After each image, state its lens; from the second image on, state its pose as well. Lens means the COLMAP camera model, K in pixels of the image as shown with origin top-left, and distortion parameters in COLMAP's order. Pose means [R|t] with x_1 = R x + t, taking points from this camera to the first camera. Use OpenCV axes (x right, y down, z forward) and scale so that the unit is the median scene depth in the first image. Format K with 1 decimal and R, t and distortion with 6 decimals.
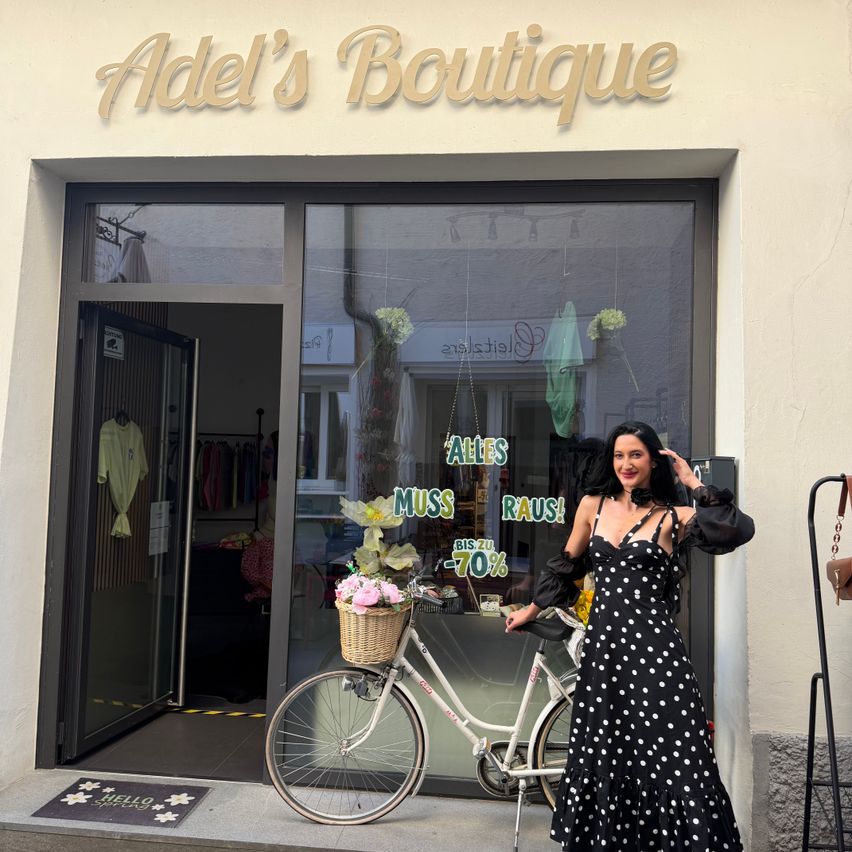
lens RADIAL K [[801.5, 0, 410.0], [0, 801.5, 419.3], [0, 0, 1]] dist [0.023908, -0.043935]
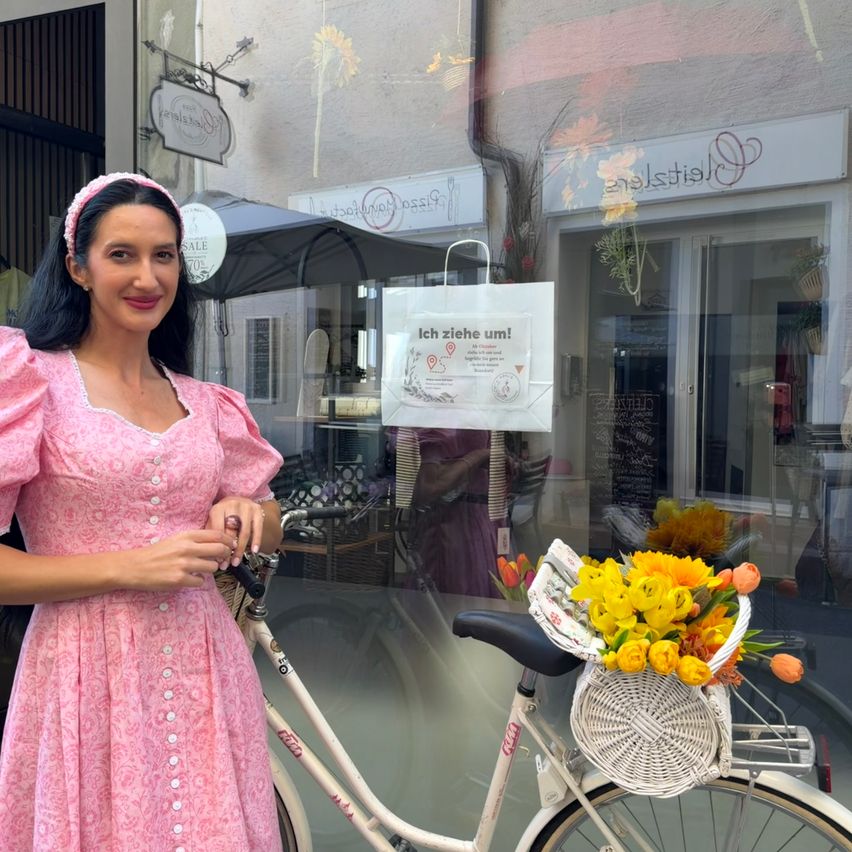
lens RADIAL K [[849.3, 0, 427.4], [0, 849.3, 439.2], [0, 0, 1]] dist [0.050569, -0.123550]
pose [[0.958967, 0.005879, -0.283457, 0.224881], [0.026002, 0.993748, 0.108579, 0.094680], [0.282323, -0.111494, 0.952818, 0.520074]]
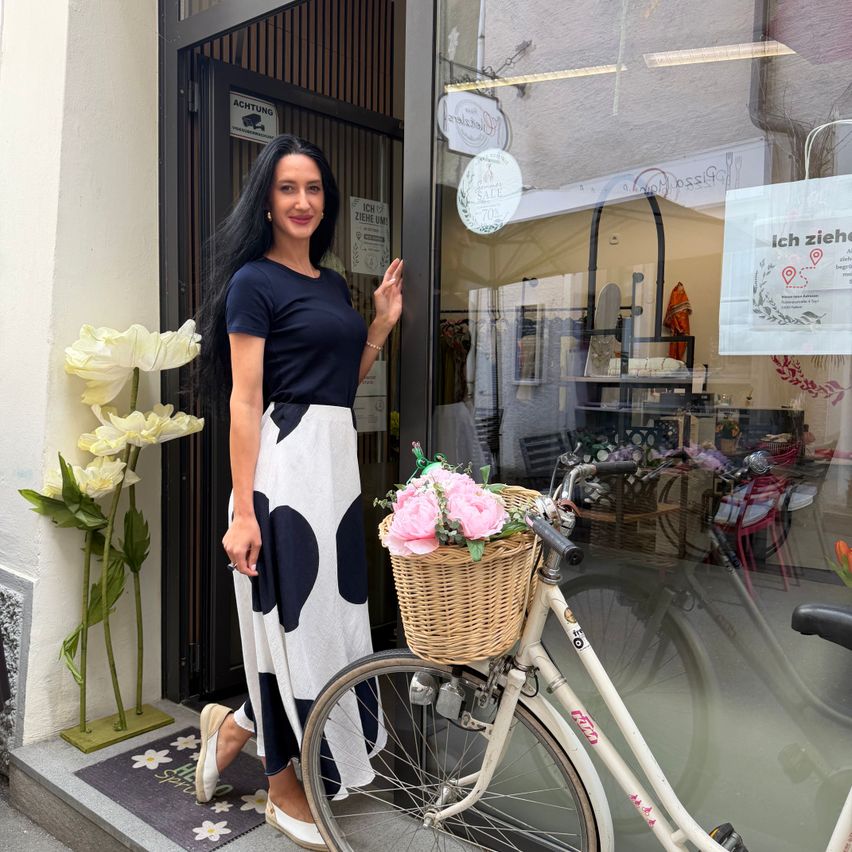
lens RADIAL K [[804.5, 0, 456.8], [0, 804.5, 401.1], [0, 0, 1]] dist [-0.113098, 0.328863]
pose [[0.846503, 0.014663, -0.532183, 0.173252], [0.025831, 0.997312, 0.068567, 0.122295], [0.531757, -0.071789, 0.843849, 0.576203]]
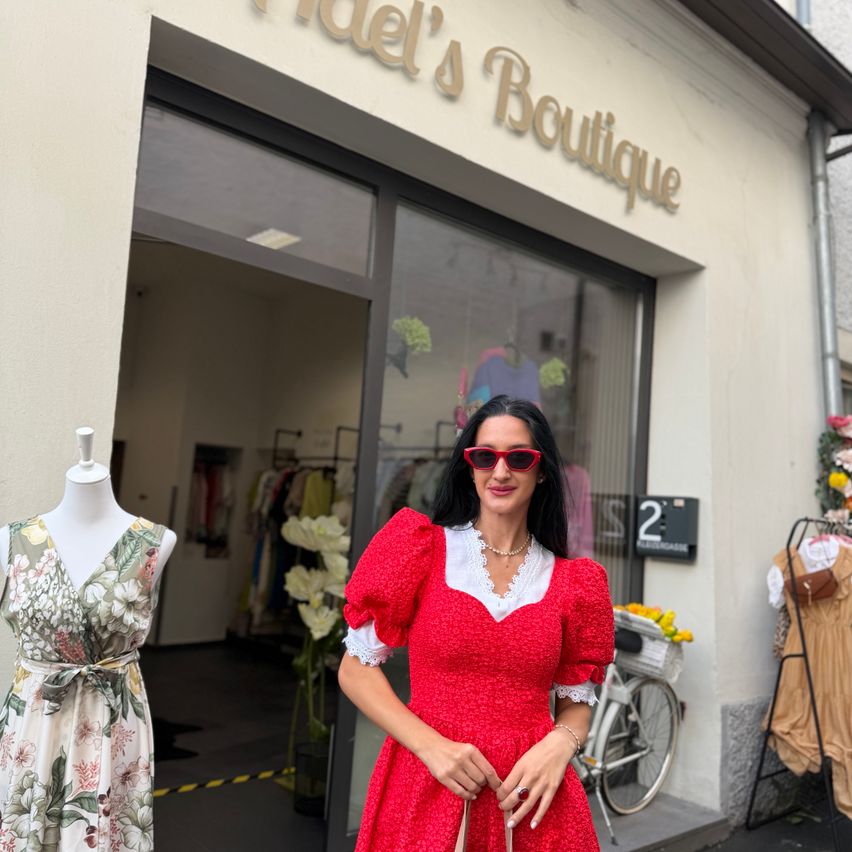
lens RADIAL K [[801.5, 0, 410.0], [0, 801.5, 419.3], [0, 0, 1]] dist [0.023908, -0.043935]
pose [[0.695143, 0.099187, 0.711996, -0.781276], [-0.093502, 0.994497, -0.047253, 0.024224], [-0.712765, -0.033725, 0.700592, 0.372036]]
